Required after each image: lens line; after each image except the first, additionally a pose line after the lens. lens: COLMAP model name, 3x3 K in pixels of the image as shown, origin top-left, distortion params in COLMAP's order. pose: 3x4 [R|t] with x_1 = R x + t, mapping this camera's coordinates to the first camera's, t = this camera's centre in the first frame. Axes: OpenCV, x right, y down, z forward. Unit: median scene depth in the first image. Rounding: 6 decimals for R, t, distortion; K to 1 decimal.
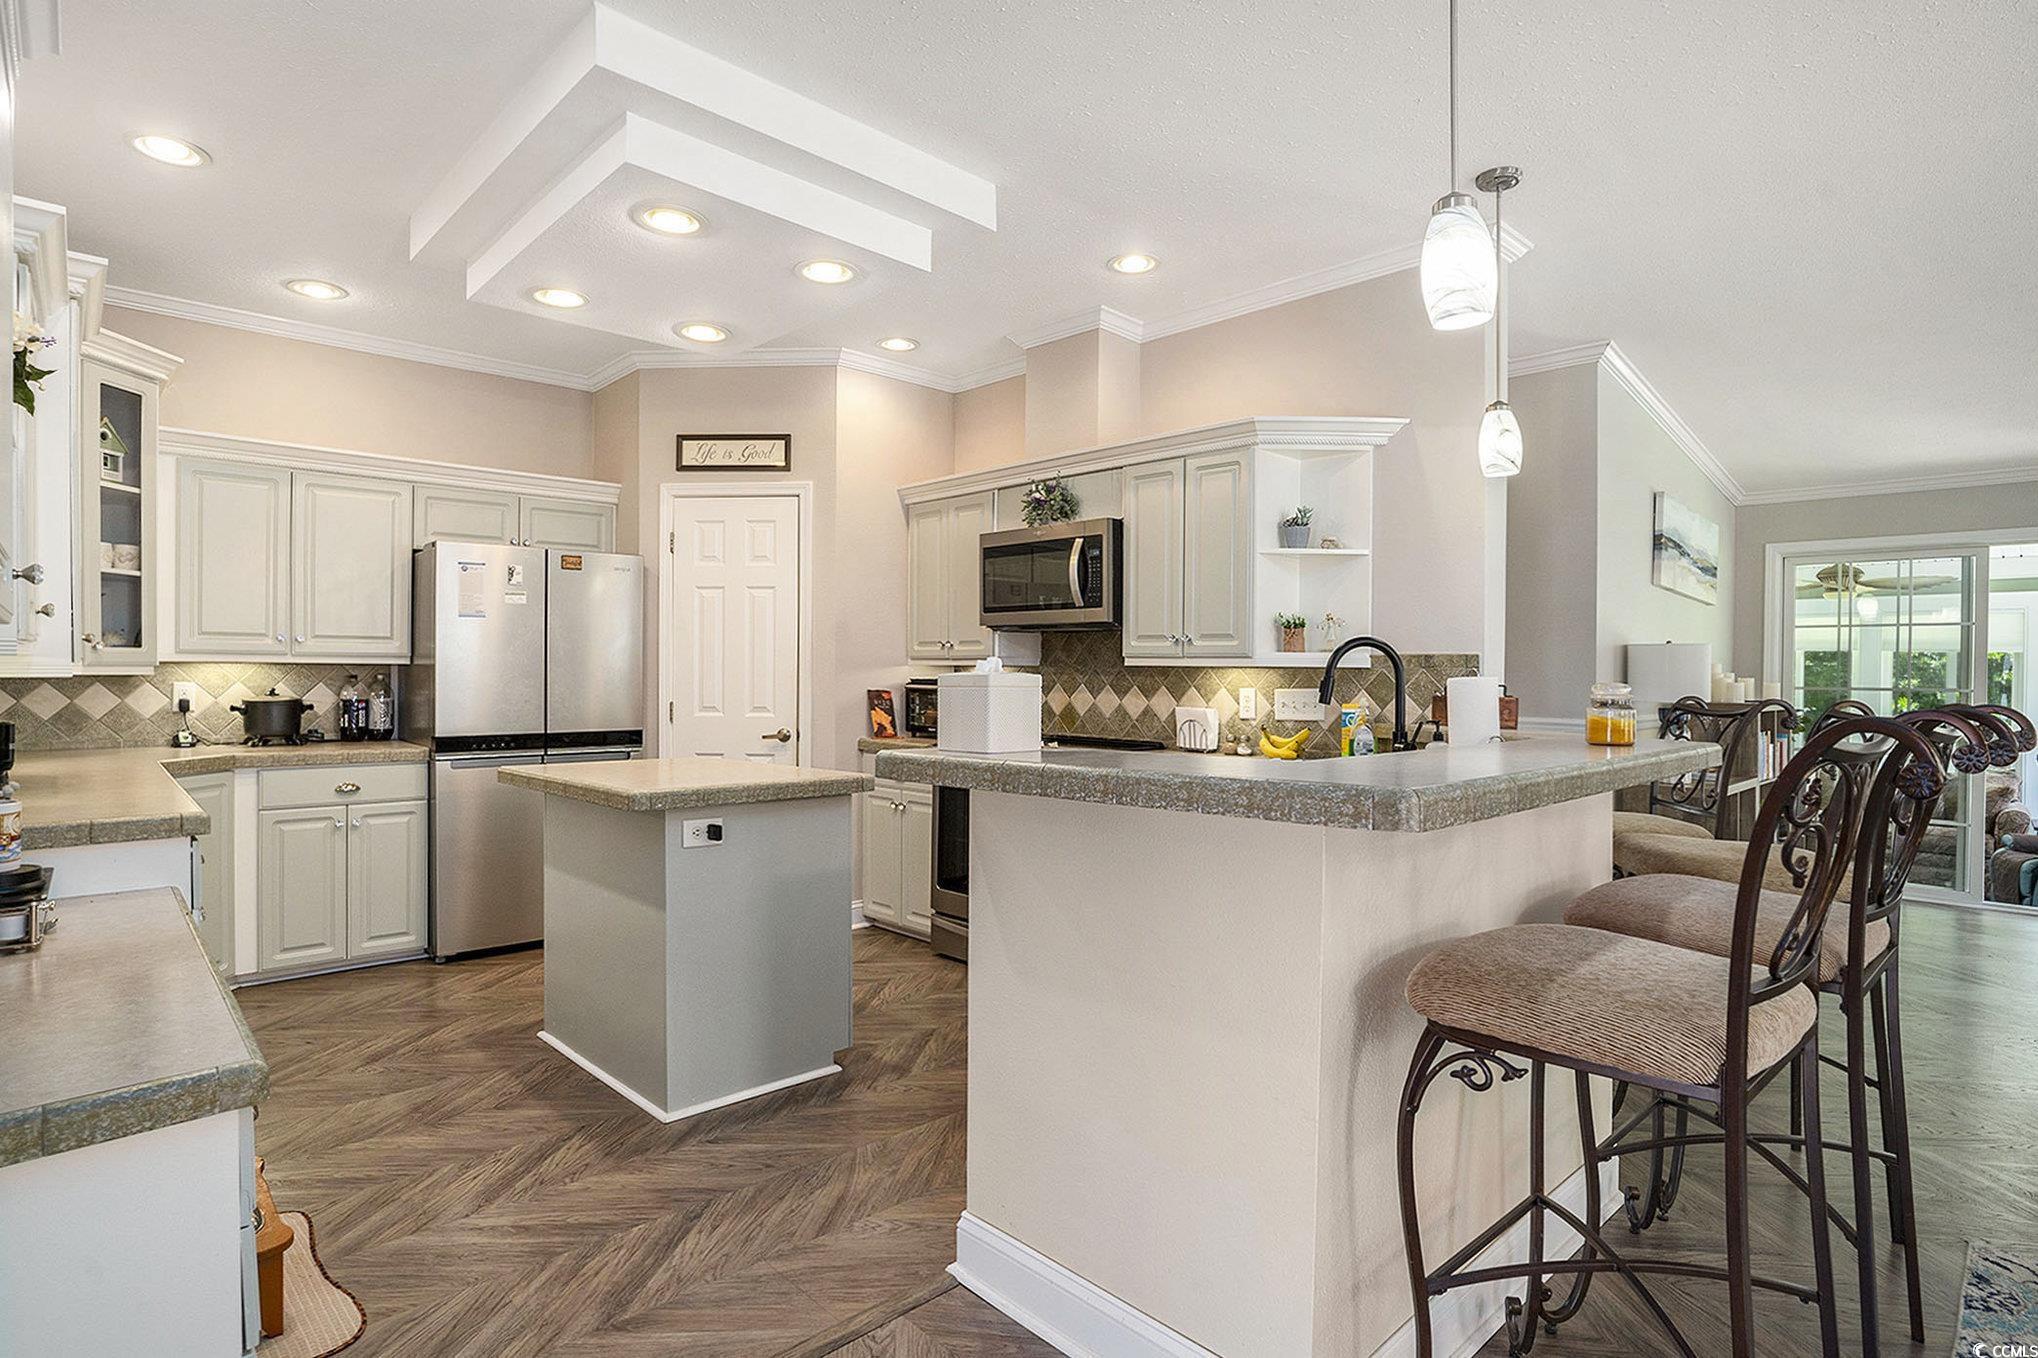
lens RADIAL K [[1014.4, 0, 1014.3], [0, 1014.4, 667.3], [0, 0, 1]] dist [-0.038101, 0.003214]
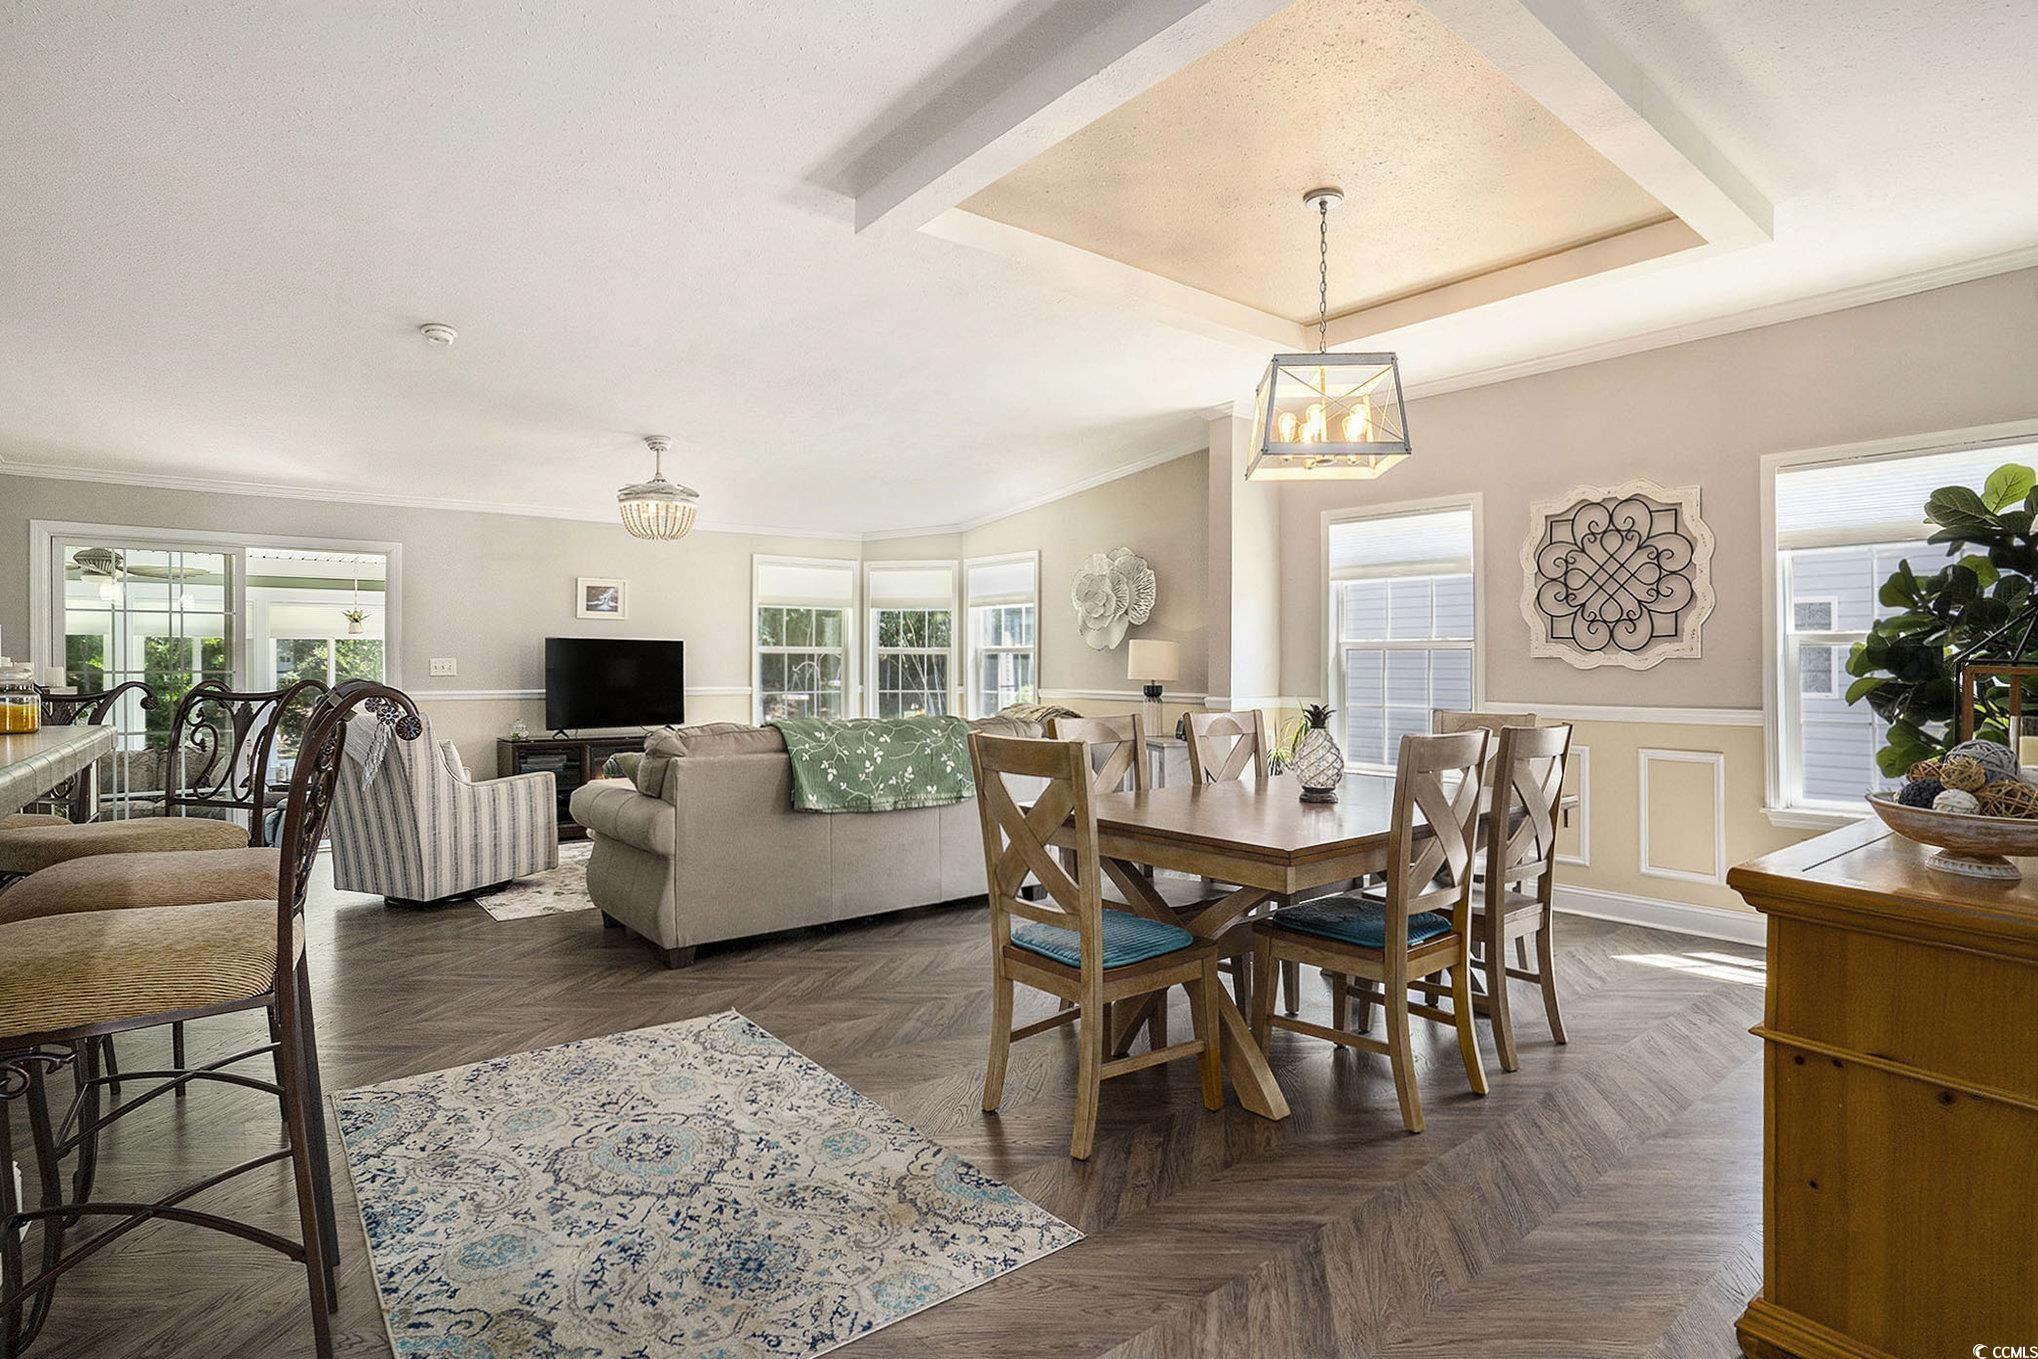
lens RADIAL K [[1014.4, 0, 1014.9], [0, 1014.4, 671.1], [0, 0, 1]] dist [-0.038101, 0.003214]
pose [[0.061388, -0.013980, 0.998016, -0.355042], [-0.005409, 0.999883, 0.014339, 0.005463], [-0.998099, -0.006279, 0.061305, 0.010954]]
